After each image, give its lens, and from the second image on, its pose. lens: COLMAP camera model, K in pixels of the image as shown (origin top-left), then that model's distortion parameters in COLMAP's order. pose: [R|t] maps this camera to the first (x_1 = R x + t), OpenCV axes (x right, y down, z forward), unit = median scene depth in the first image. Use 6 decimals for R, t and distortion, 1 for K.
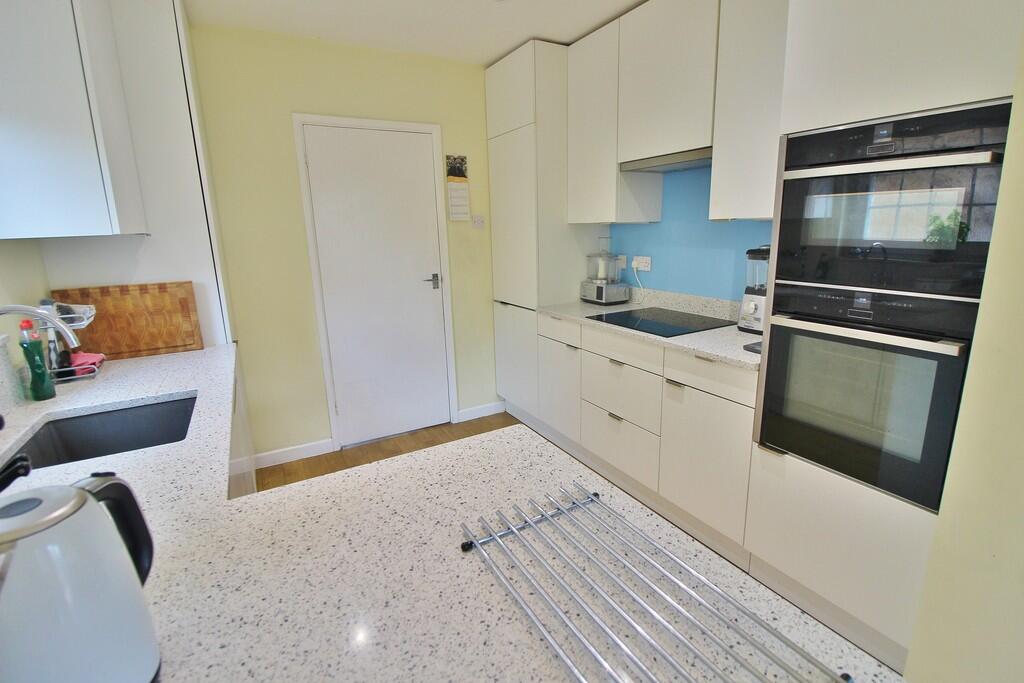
lens RADIAL K [[481.9, 0, 512.4], [0, 481.9, 340.5], [0, 0, 1]] dist [-0.004992, -0.009556]
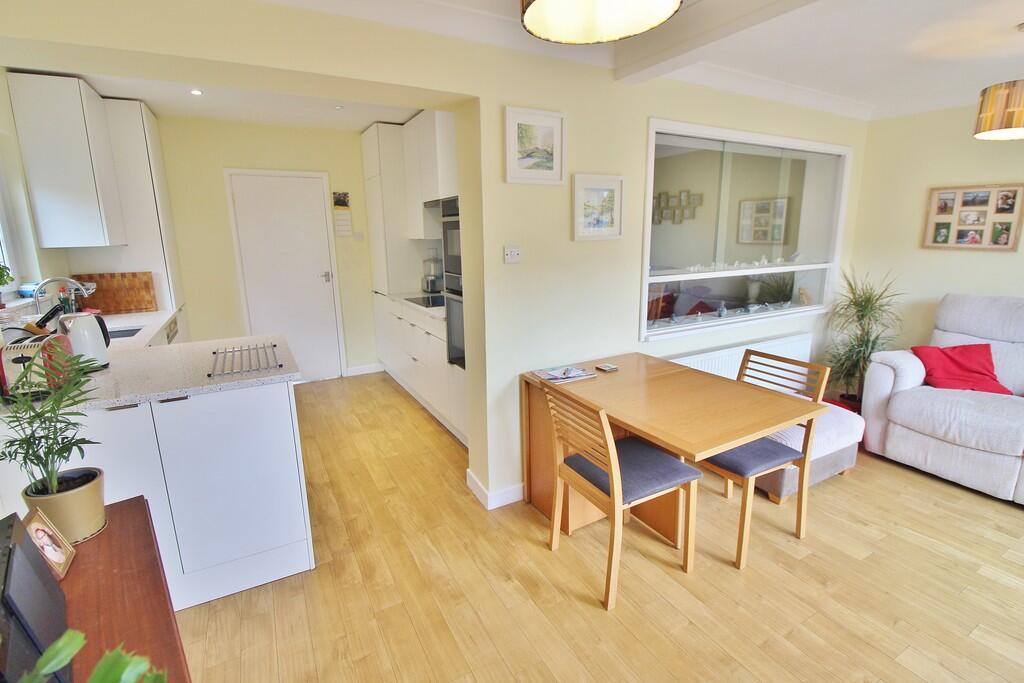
lens RADIAL K [[481.9, 0, 508.5], [0, 481.9, 339.7], [0, 0, 1]] dist [-0.004992, -0.009556]
pose [[0.999895, 0.012569, -0.007165, 0.645356], [-0.012677, 0.999805, -0.015148, 0.133271], [0.006974, 0.015237, 0.999860, -0.728925]]
